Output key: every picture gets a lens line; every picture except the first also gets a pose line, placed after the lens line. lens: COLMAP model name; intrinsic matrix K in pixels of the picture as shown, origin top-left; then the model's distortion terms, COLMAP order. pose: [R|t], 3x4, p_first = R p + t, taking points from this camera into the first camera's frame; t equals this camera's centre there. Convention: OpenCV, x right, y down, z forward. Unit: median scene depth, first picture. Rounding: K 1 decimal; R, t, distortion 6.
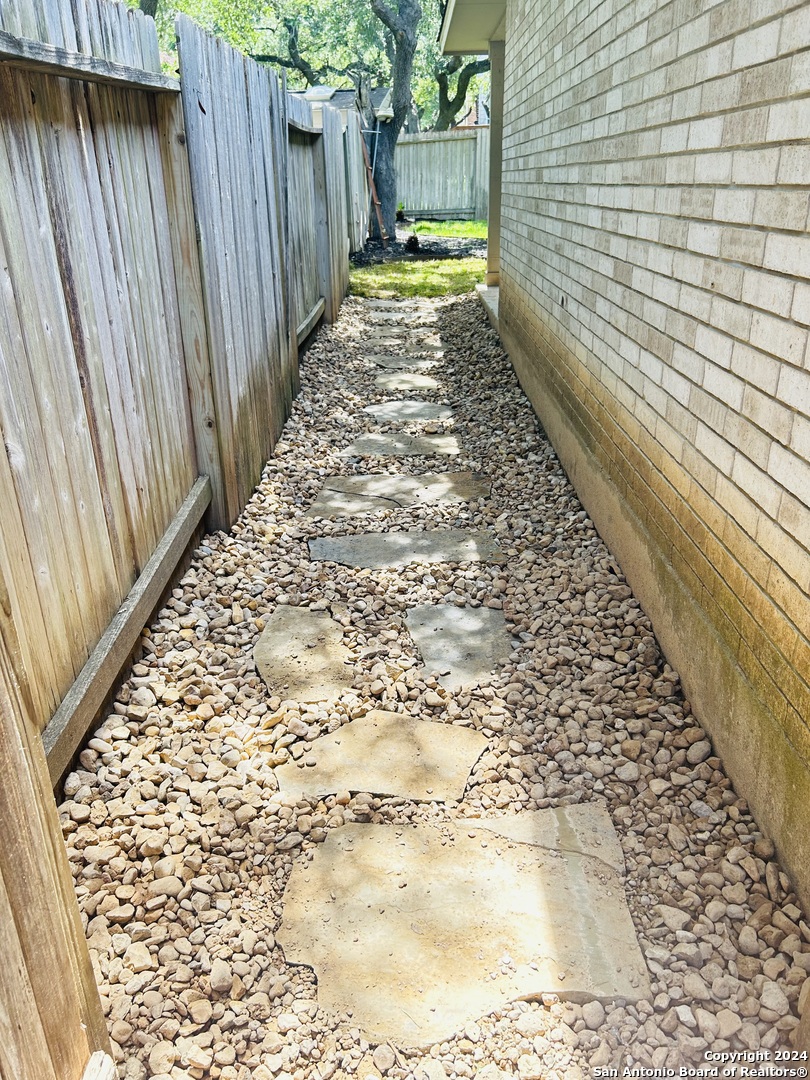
lens RADIAL K [[828.9, 0, 405.0], [0, 828.9, 540.0], [0, 0, 1]] dist [0.002292, 0.000400]
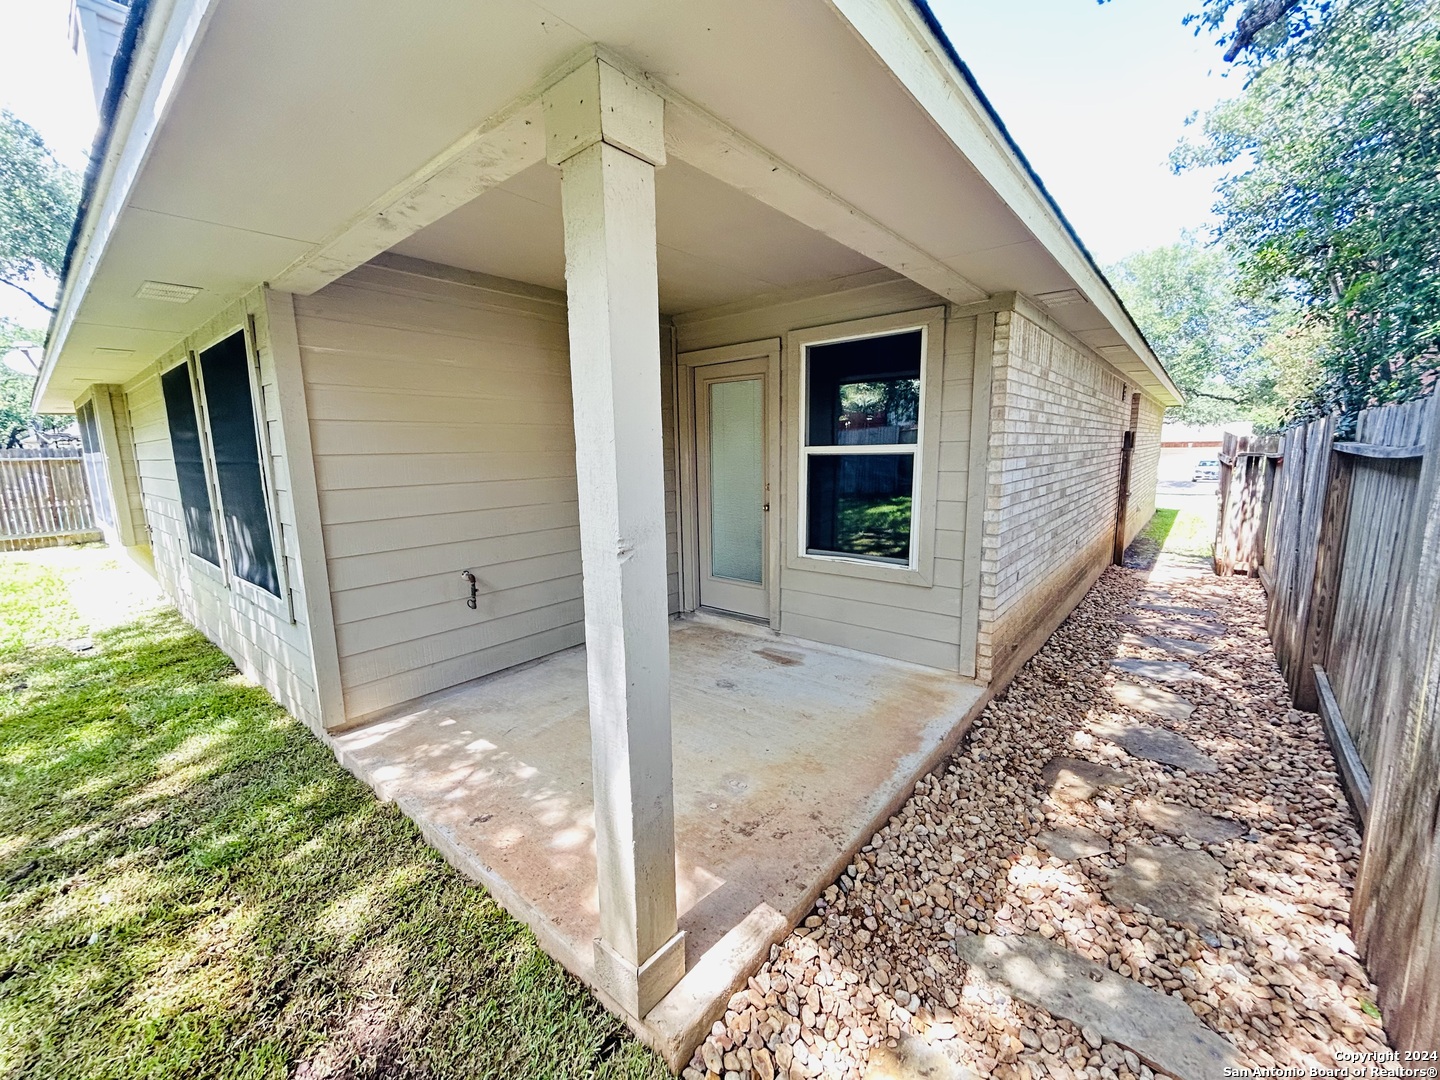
lens RADIAL K [[582.6, 0, 711.1], [0, 582.6, 539.4], [0, 0, 1]] dist [0.000476, -0.000143]
pose [[-0.760435, -0.067550, 0.645892, -0.027827], [0.286663, 0.857519, 0.427183, -0.571223], [-0.582721, 0.509998, -0.632723, 1.185768]]
